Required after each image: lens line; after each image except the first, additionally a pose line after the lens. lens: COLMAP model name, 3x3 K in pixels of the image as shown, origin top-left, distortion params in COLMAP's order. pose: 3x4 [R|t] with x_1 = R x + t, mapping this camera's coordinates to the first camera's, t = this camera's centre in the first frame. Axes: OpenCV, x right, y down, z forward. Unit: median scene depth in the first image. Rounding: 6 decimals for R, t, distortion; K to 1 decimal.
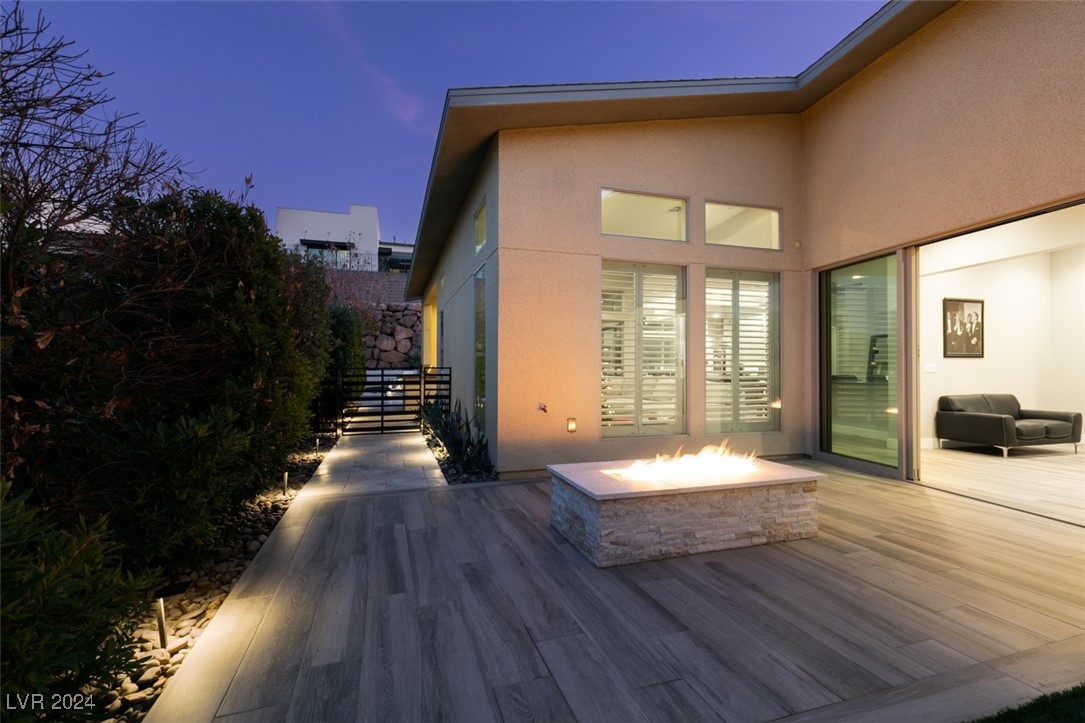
lens RADIAL K [[489.6, 0, 539.6], [0, 489.6, 362.7], [0, 0, 1]] dist [0.004284, -0.000877]
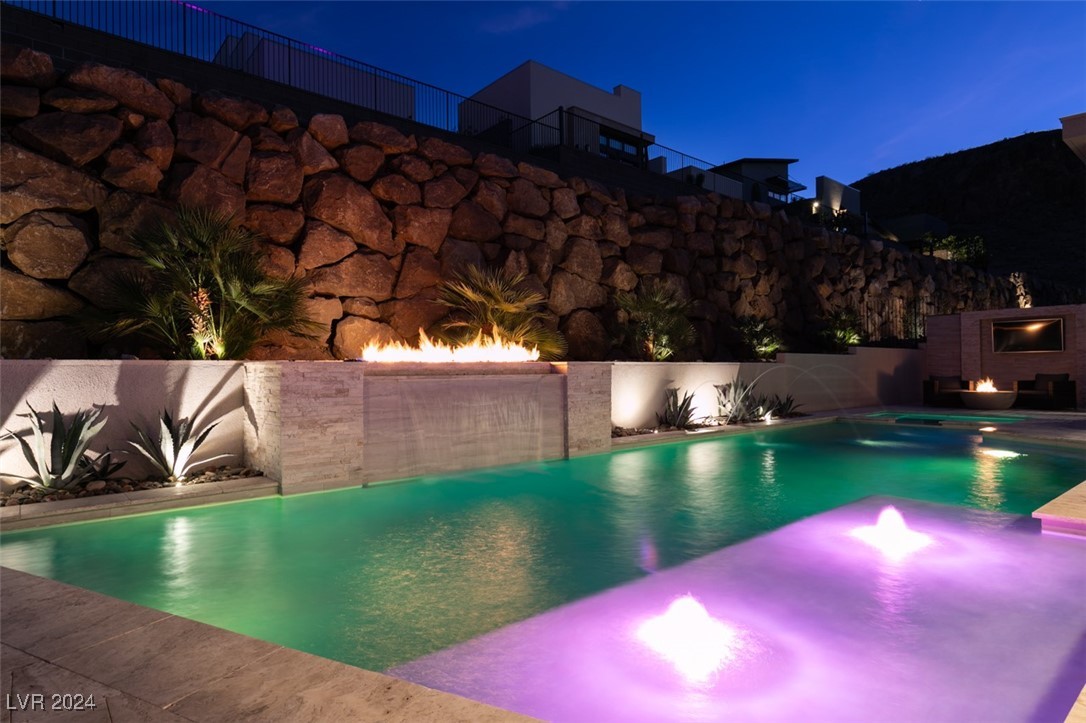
lens RADIAL K [[608.3, 0, 544.6], [0, 608.3, 365.5], [0, 0, 1]] dist [0.006806, 0.000473]
pose [[0.917286, -0.008986, 0.398127, -1.031555], [0.009645, 0.999953, 0.000348, 0.099763], [-0.398111, 0.003520, 0.917330, 3.715066]]
